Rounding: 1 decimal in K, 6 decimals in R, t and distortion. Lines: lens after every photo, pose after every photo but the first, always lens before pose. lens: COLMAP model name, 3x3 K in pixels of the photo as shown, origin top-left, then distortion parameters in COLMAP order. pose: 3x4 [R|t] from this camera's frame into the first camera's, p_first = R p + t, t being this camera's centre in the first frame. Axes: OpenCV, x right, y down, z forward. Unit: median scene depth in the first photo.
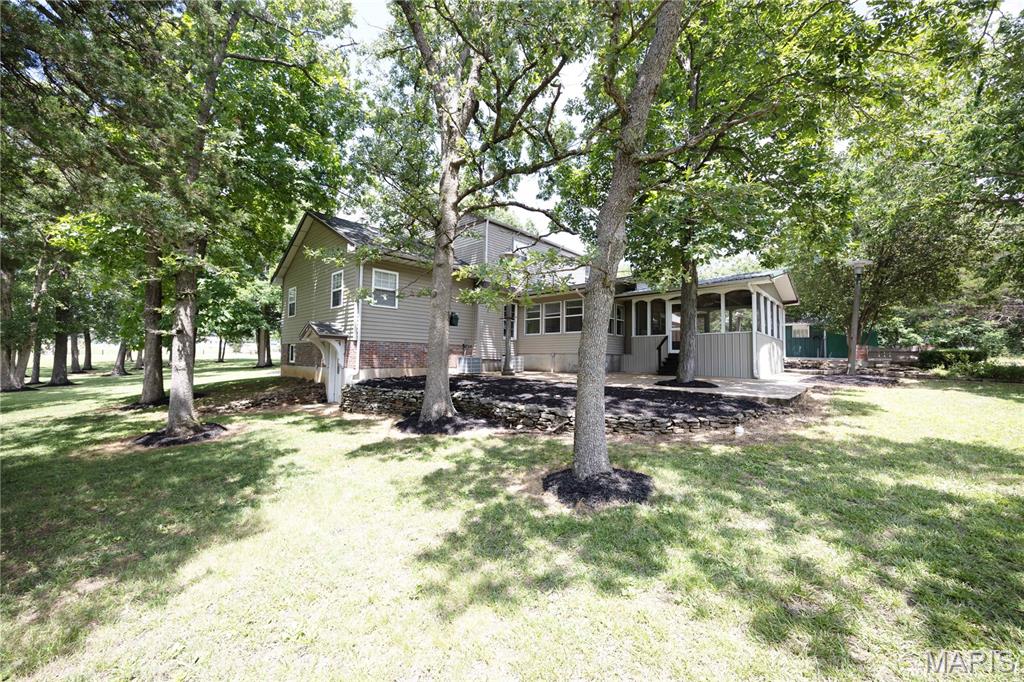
lens RADIAL K [[396.2, 0, 515.0], [0, 396.2, 339.1], [0, 0, 1]] dist [-0.000649, -0.000010]
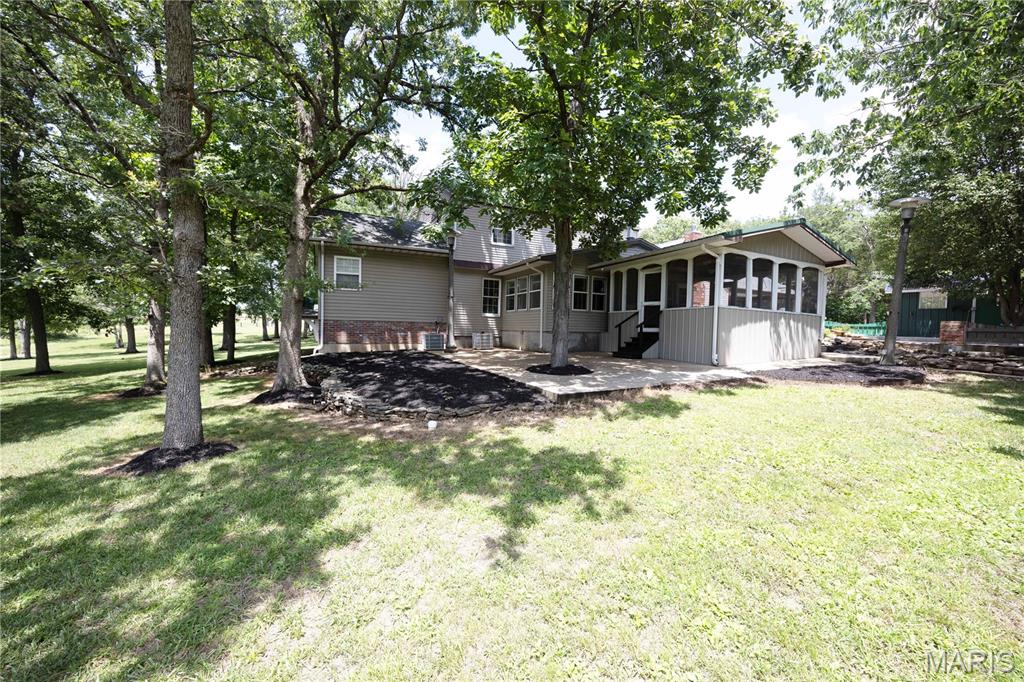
lens RADIAL K [[396.2, 0, 514.4], [0, 396.2, 340.1], [0, 0, 1]] dist [-0.000649, -0.000010]
pose [[0.934115, 0.016964, -0.356570, 0.473547], [0.011527, 0.996916, 0.077627, -0.017016], [0.356787, -0.076623, 0.931038, 0.089679]]
